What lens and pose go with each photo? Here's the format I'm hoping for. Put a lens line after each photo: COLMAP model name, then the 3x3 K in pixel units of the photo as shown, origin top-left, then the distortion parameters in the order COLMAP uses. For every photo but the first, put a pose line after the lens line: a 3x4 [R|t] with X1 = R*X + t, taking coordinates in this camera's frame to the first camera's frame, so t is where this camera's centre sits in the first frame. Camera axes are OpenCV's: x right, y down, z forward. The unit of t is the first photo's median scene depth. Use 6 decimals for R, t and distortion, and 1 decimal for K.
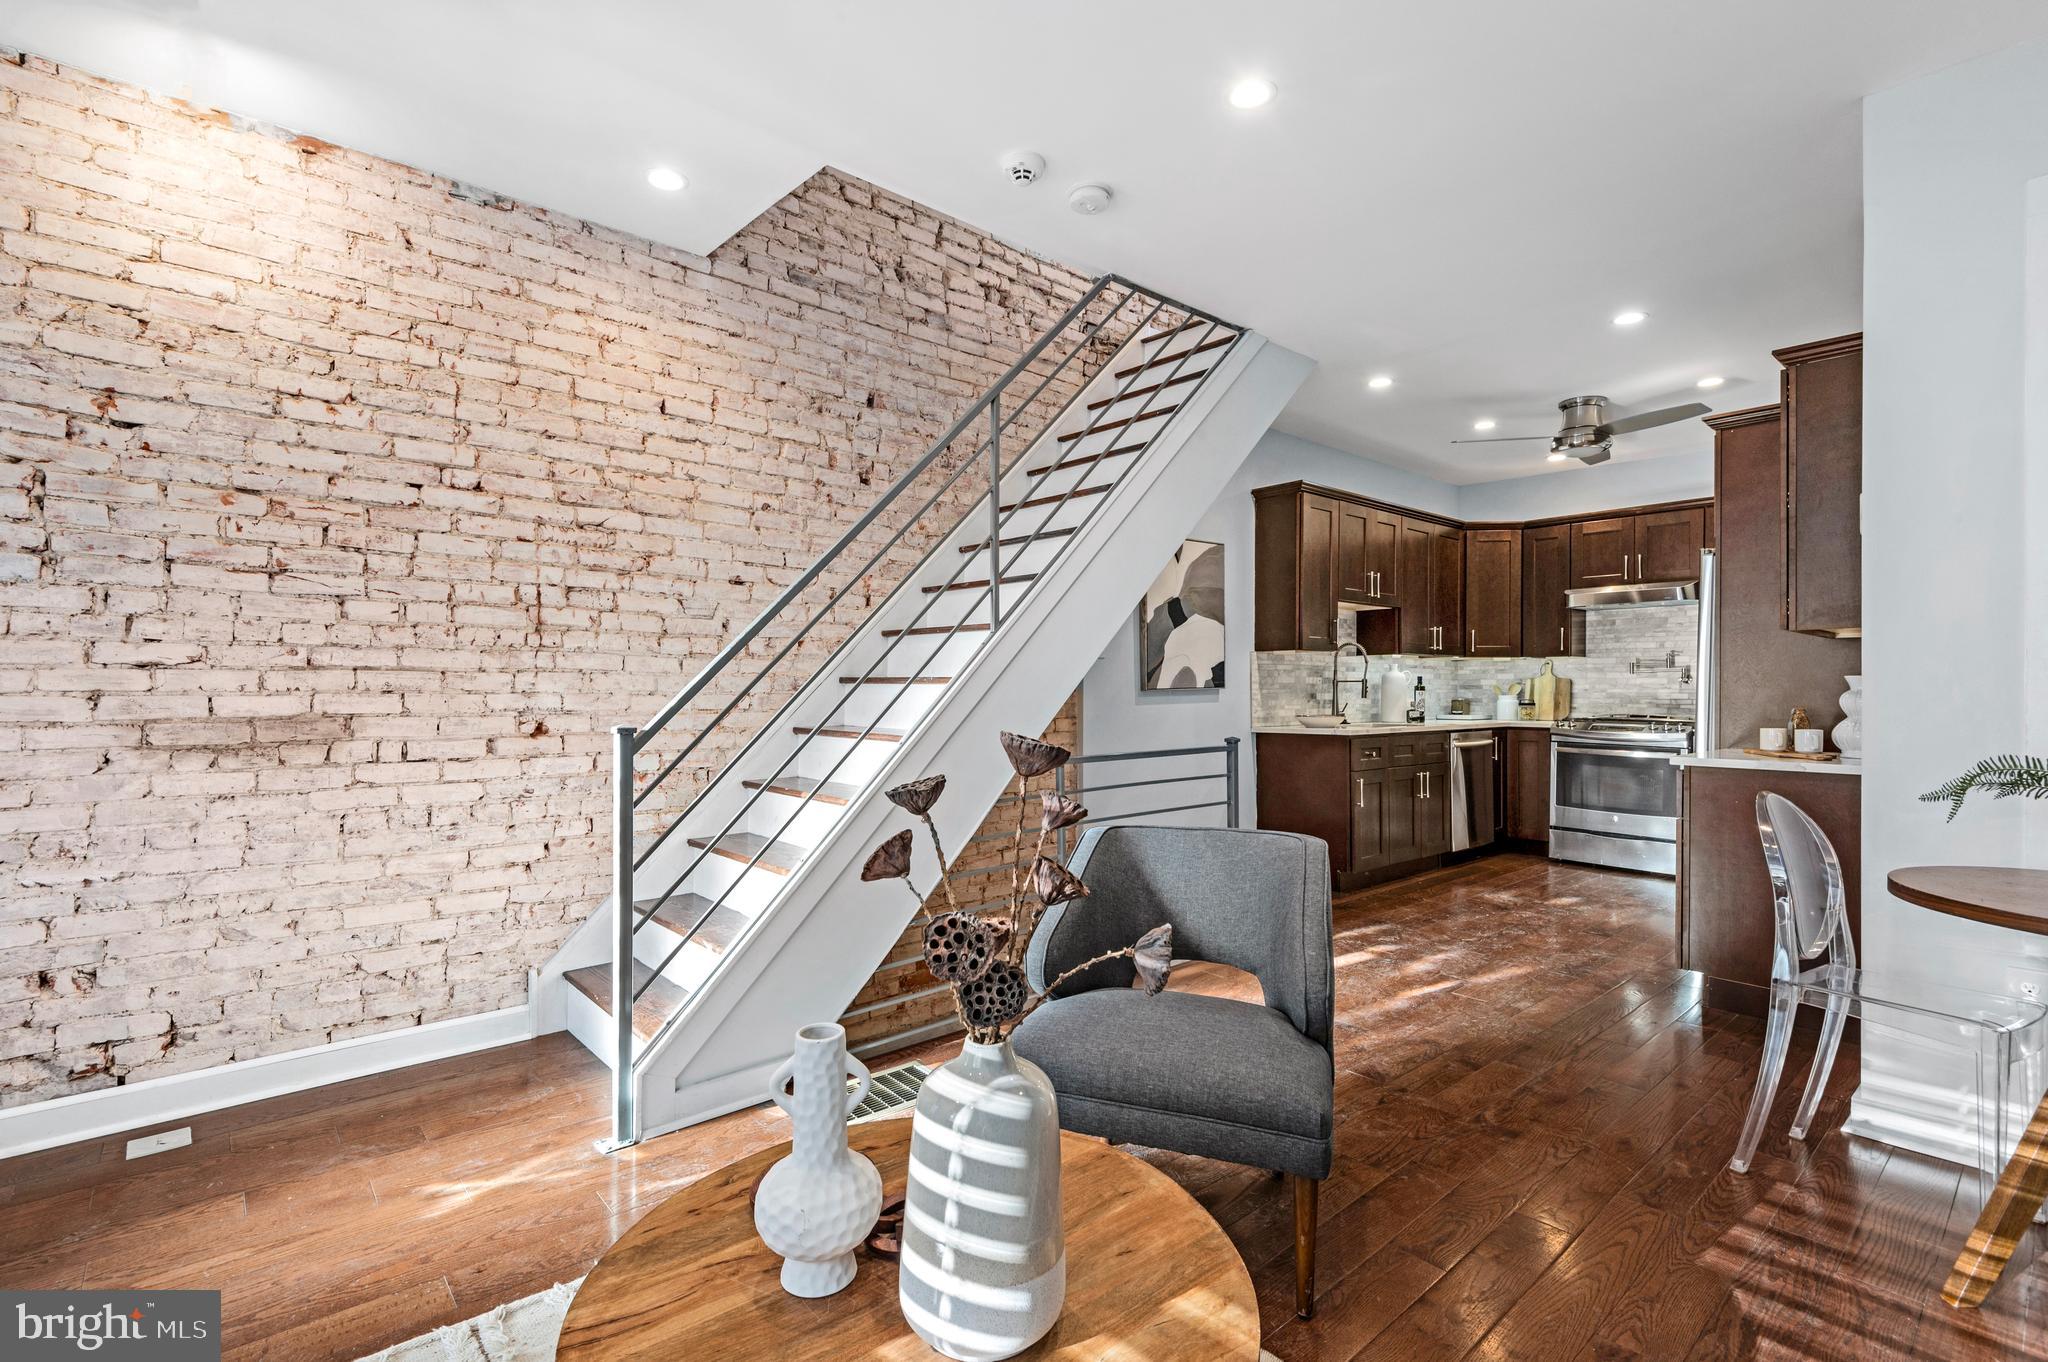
lens RADIAL K [[945.7, 0, 1015.3], [0, 945.7, 698.3], [0, 0, 1]] dist [0.012098, -0.004084]
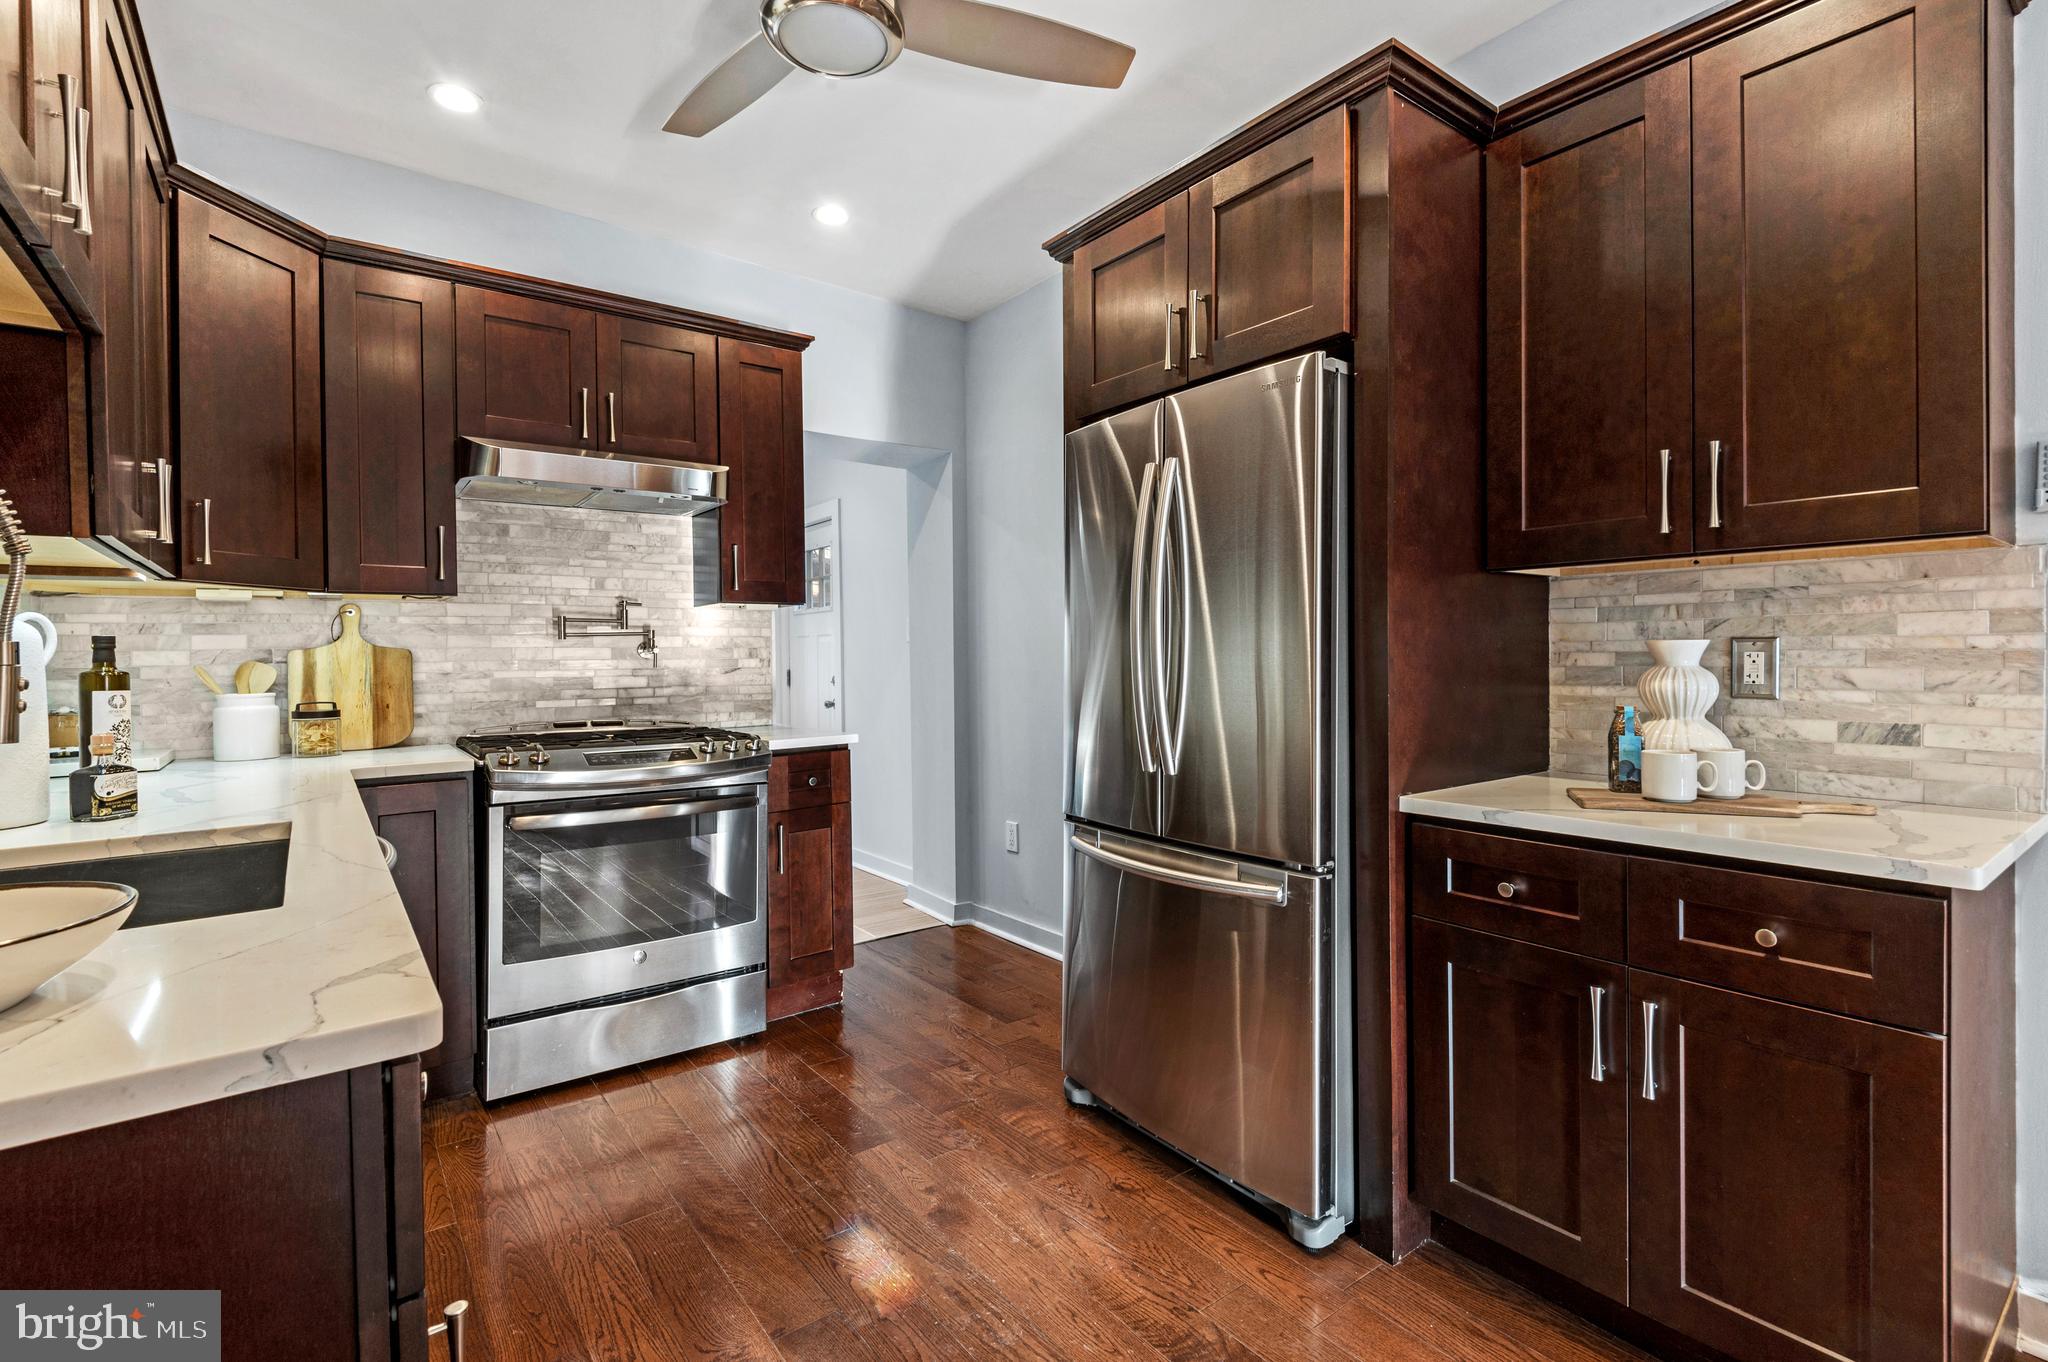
lens RADIAL K [[945.7, 0, 1014.8], [0, 945.7, 667.7], [0, 0, 1]] dist [0.012098, -0.004084]
pose [[0.061064, -0.013854, 0.998038, 0.178790], [0.021082, 0.999699, 0.012587, -0.012425], [-0.997911, 0.020272, 0.061337, 0.733460]]
